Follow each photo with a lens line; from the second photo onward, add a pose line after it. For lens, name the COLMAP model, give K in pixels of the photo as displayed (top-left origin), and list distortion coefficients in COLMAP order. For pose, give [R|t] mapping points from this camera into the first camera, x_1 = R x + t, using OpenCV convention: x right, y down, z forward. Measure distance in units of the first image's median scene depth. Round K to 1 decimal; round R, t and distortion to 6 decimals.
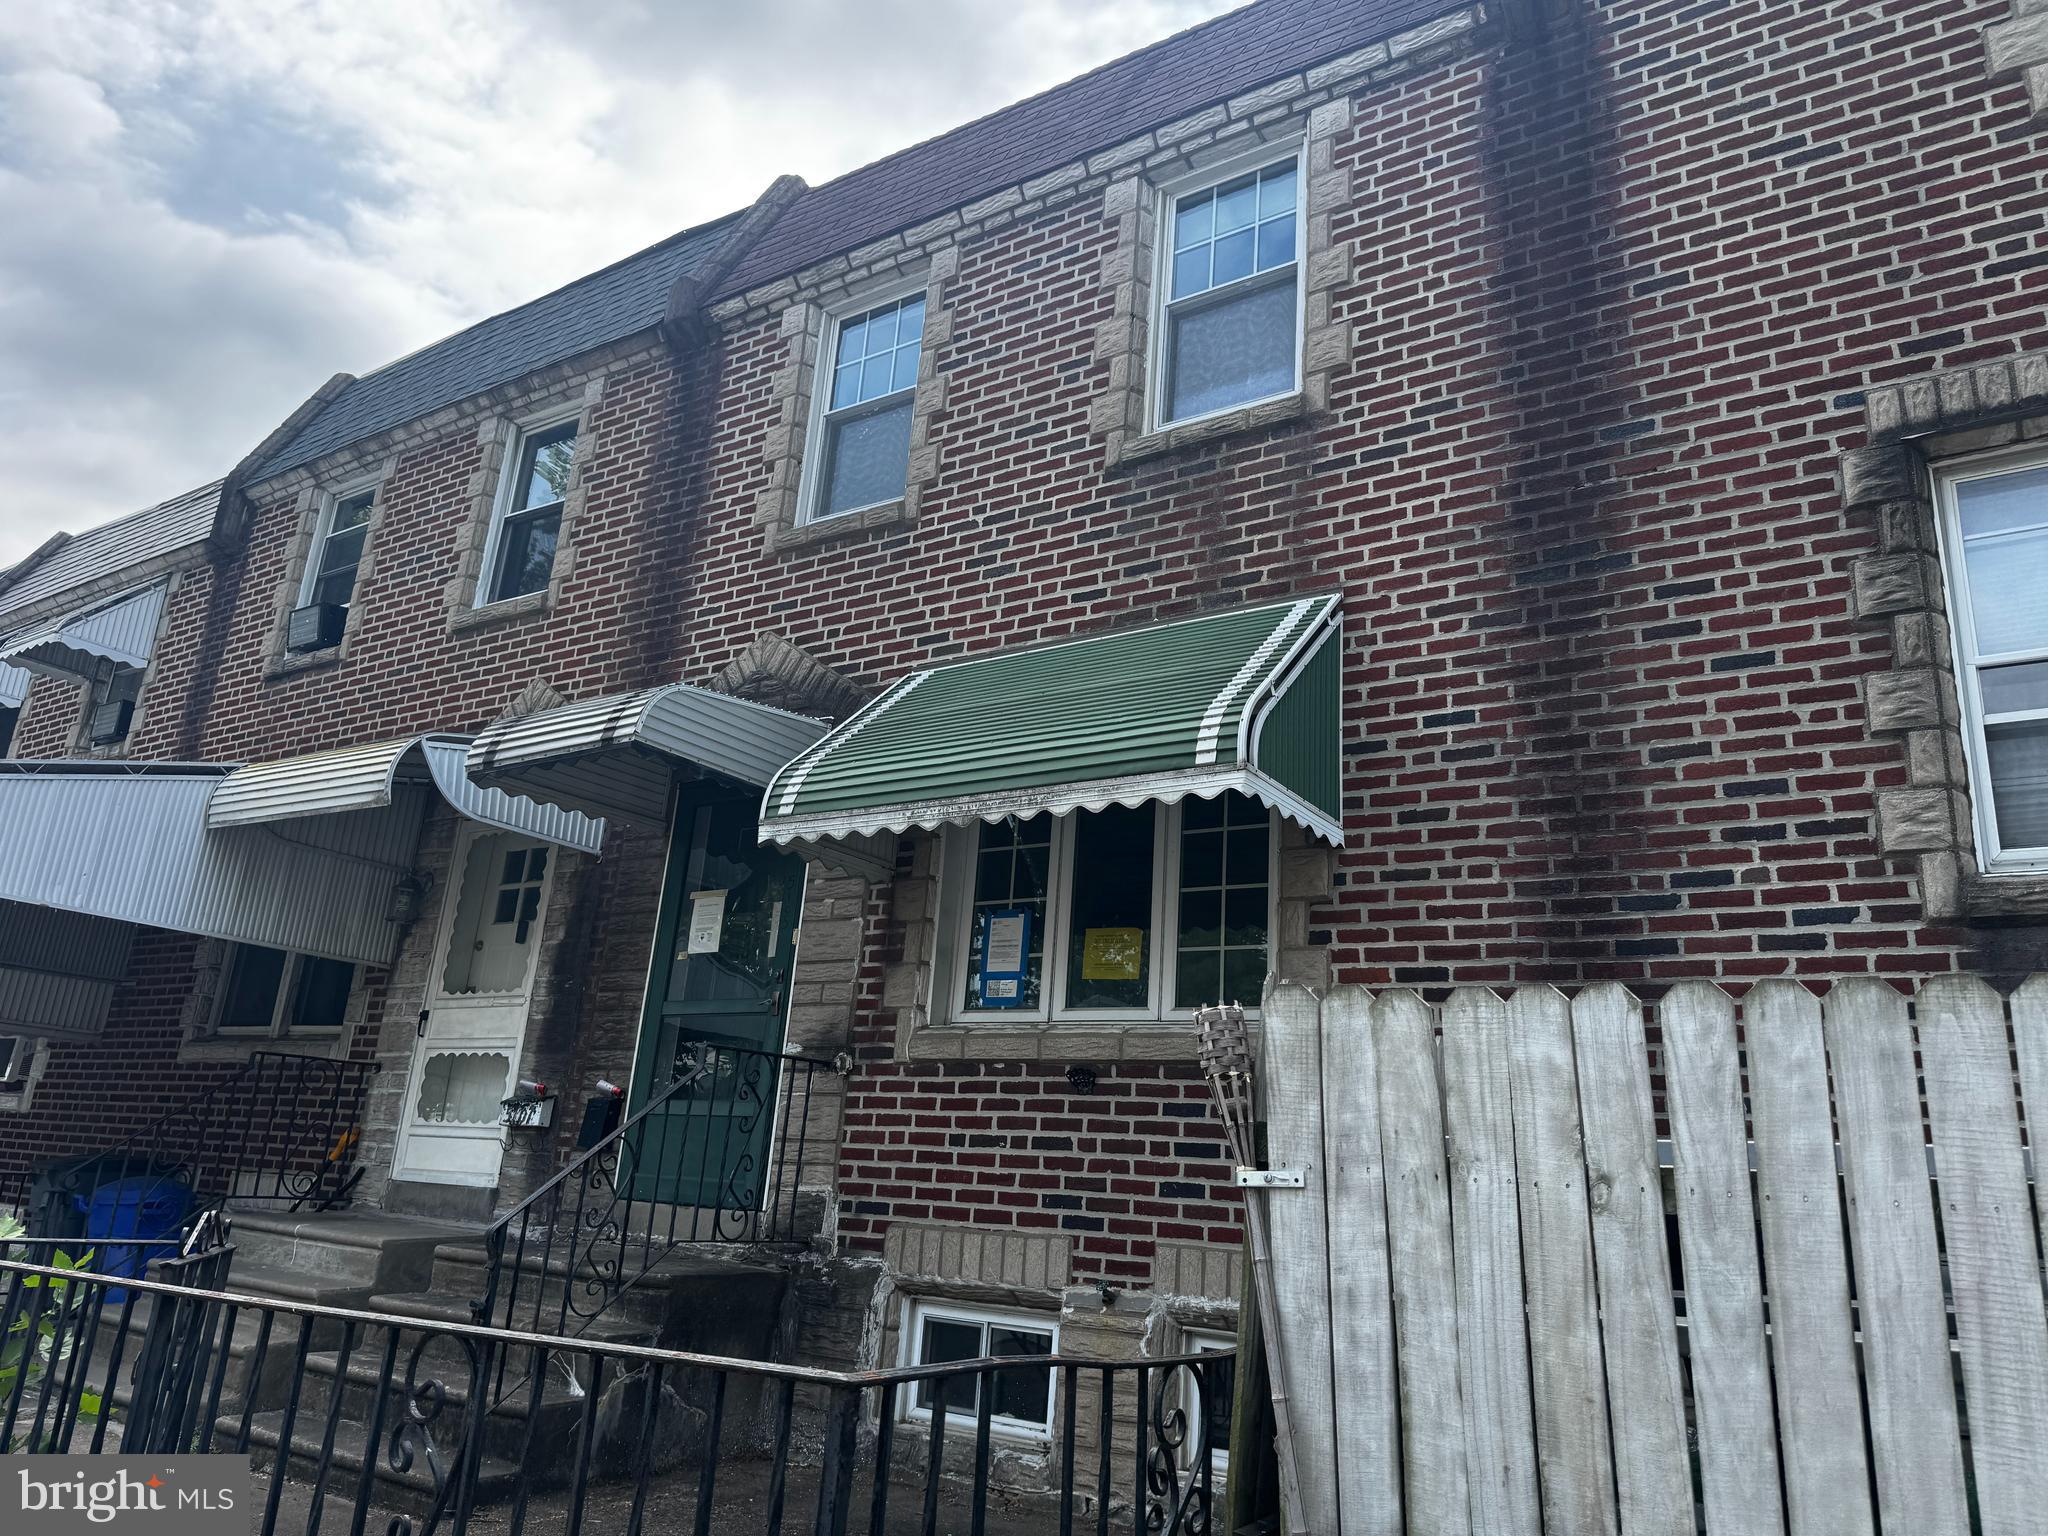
lens RADIAL K [[1428.4, 0, 1032.1], [0, 1428.4, 754.4], [0, 0, 1]] dist [0.184676, -0.378611]
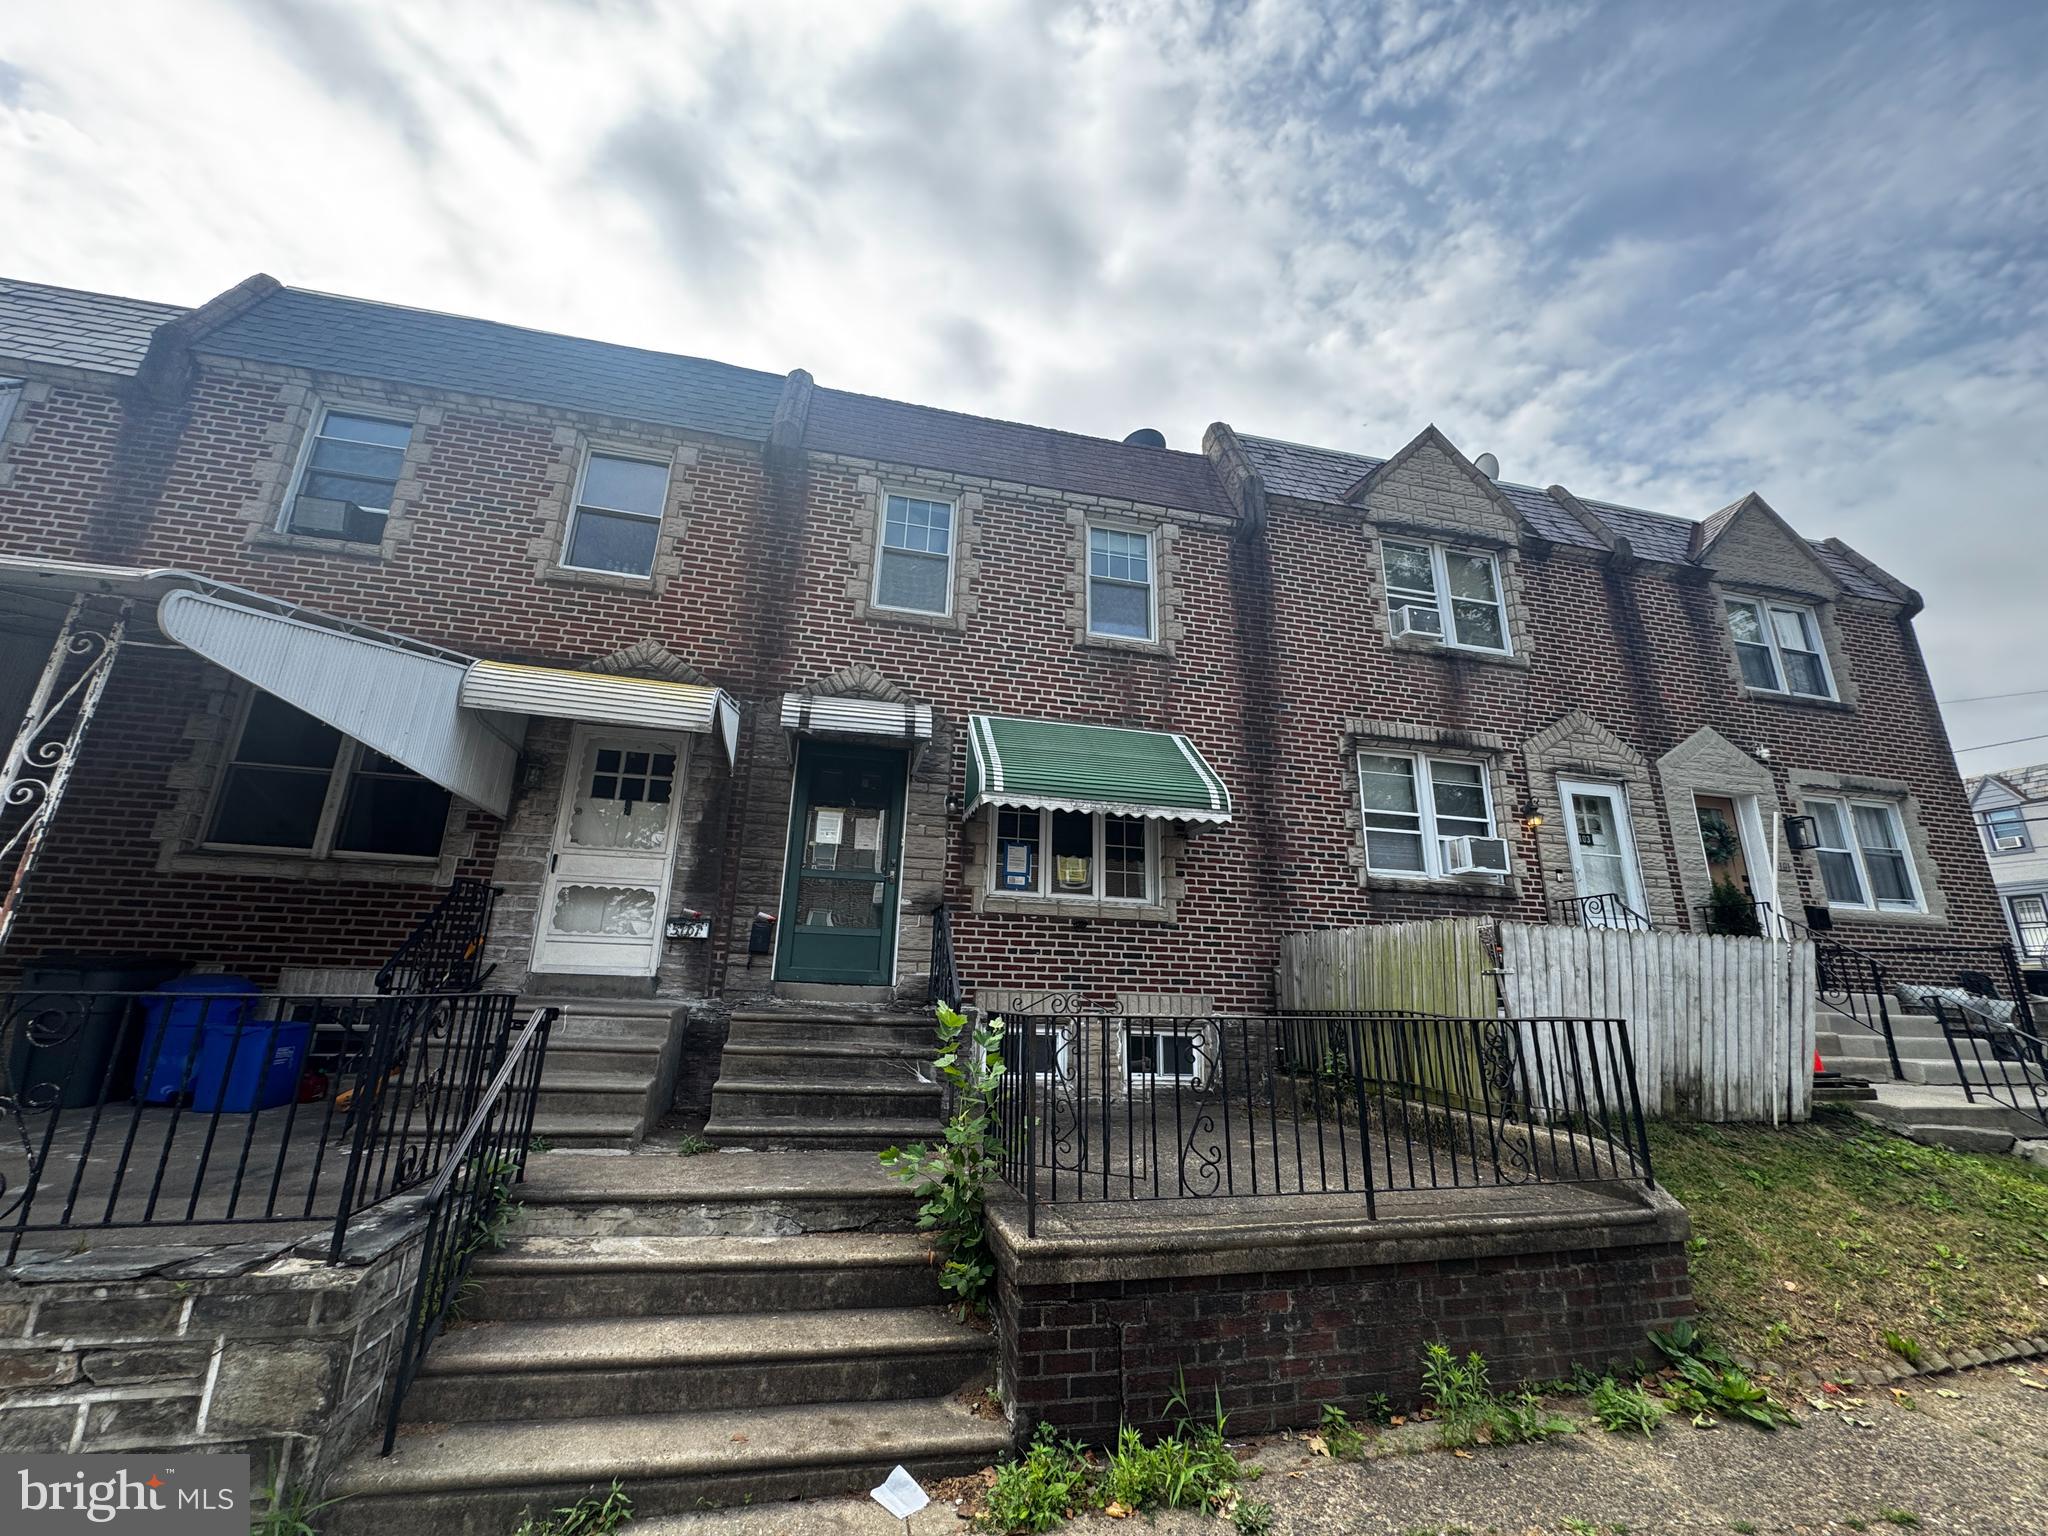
lens RADIAL K [[821.5, 0, 1020.4], [0, 821.5, 767.3], [0, 0, 1]] dist [-0.002786, 0.000099]
pose [[0.687715, 0.155241, 0.709189, -0.940058], [-0.198175, 0.979912, -0.022328, 0.028458], [-0.698409, -0.125188, 0.704665, 0.180415]]
